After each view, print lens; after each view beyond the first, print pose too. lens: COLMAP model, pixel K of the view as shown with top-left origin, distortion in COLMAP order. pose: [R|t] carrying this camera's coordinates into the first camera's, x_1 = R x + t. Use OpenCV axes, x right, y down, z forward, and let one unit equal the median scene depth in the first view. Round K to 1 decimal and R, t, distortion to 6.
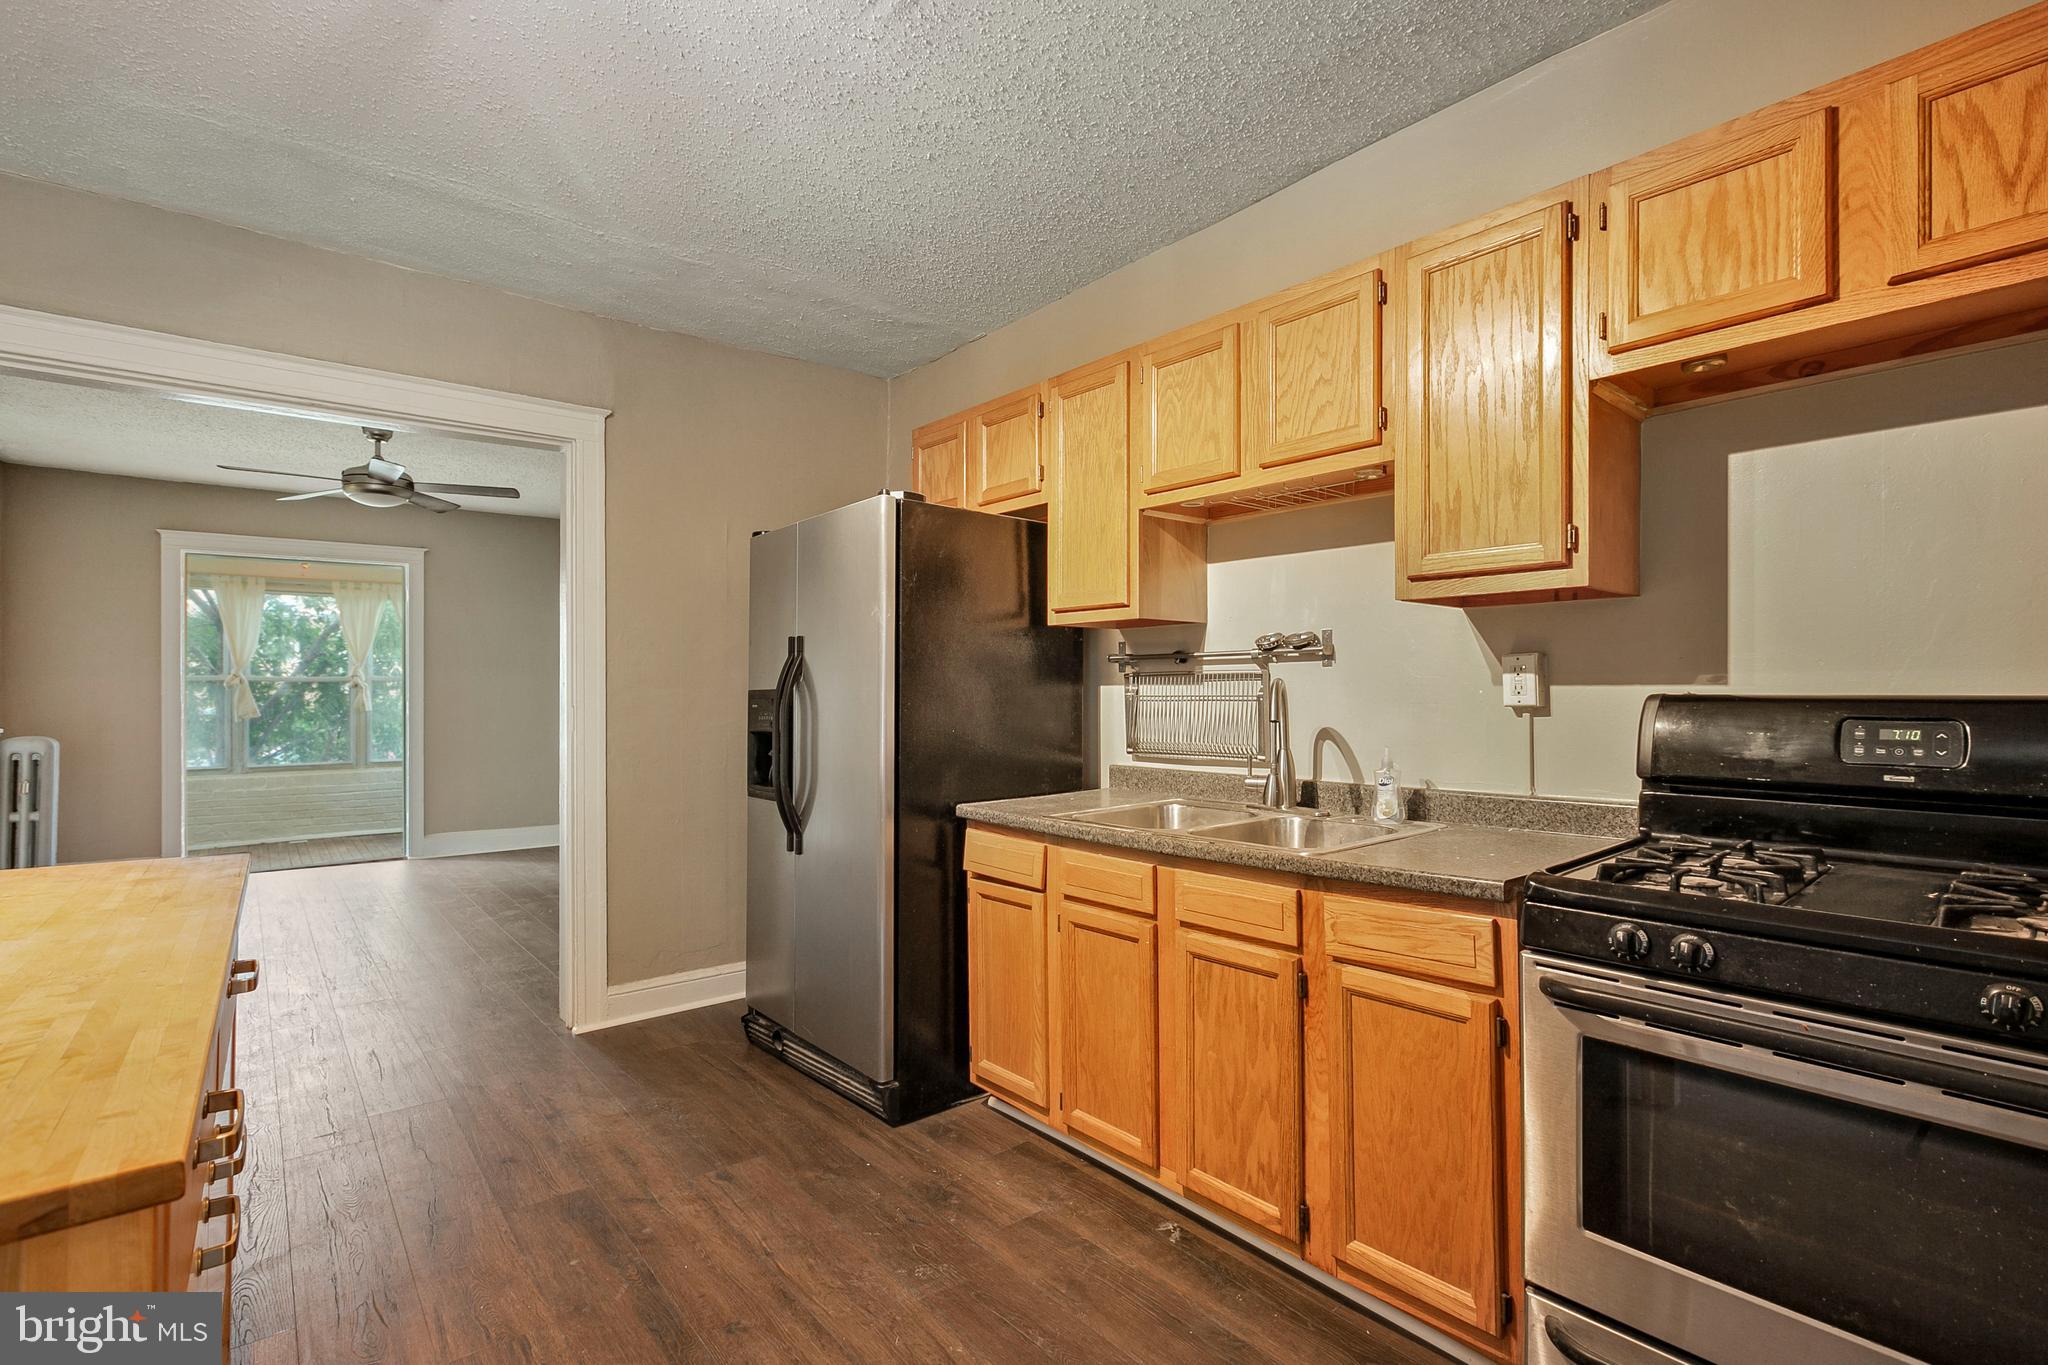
lens RADIAL K [[963.7, 0, 1063.5], [0, 963.7, 688.5], [0, 0, 1]] dist [-0.010921, 0.000420]
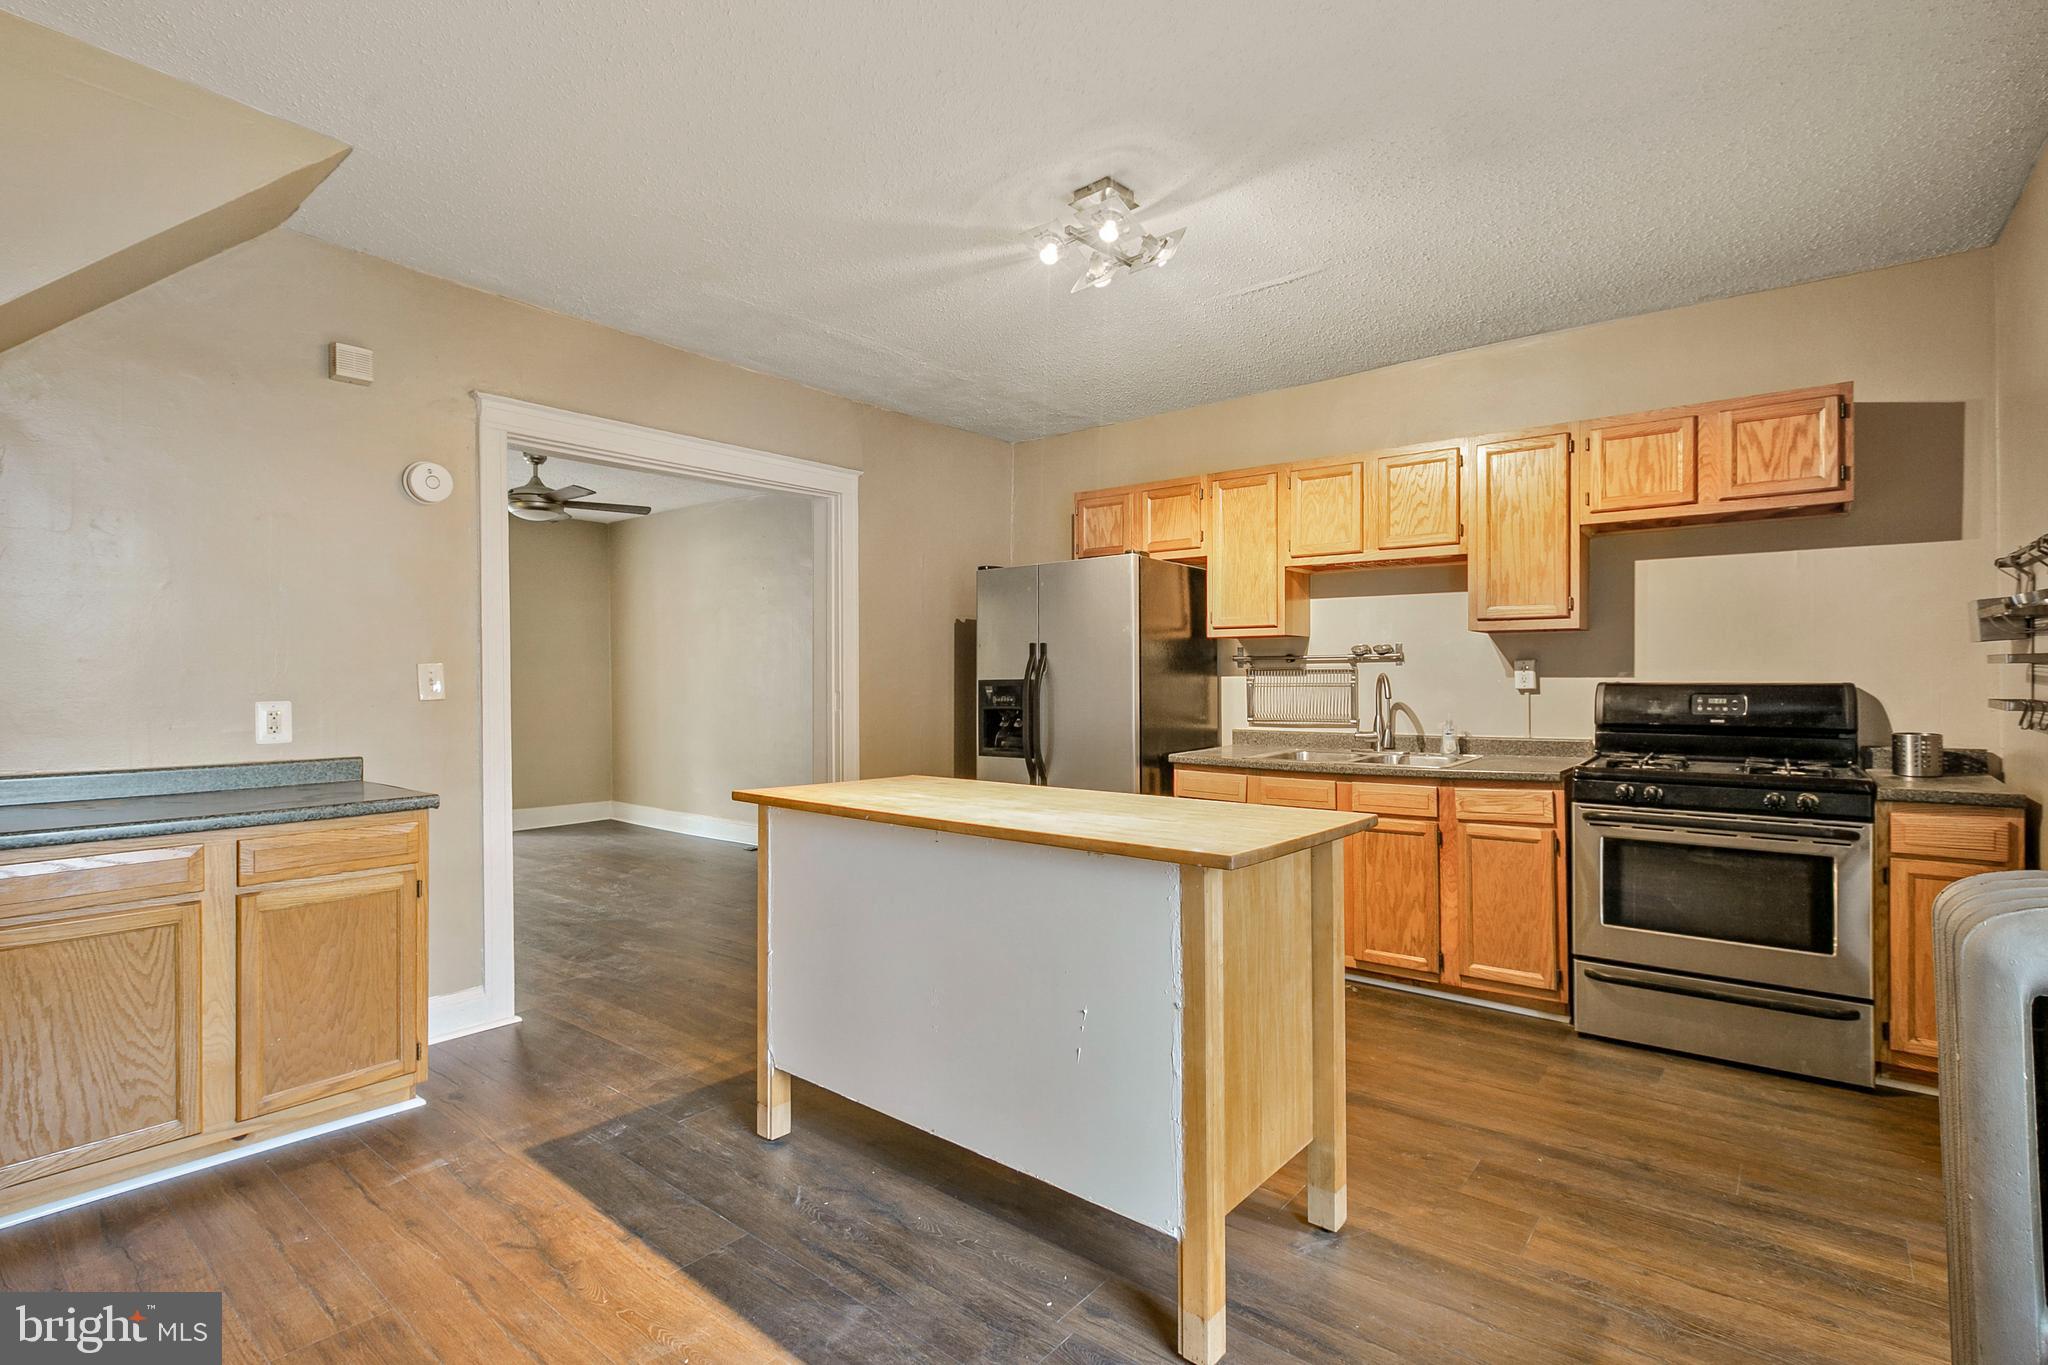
lens RADIAL K [[963.7, 0, 1074.1], [0, 963.7, 681.0], [0, 0, 1]] dist [-0.010921, 0.000420]
pose [[0.977433, -0.002232, 0.211236, -0.800387], [0.000872, 0.999978, 0.006529, -0.009946], [-0.211246, -0.006198, 0.977413, -0.648413]]
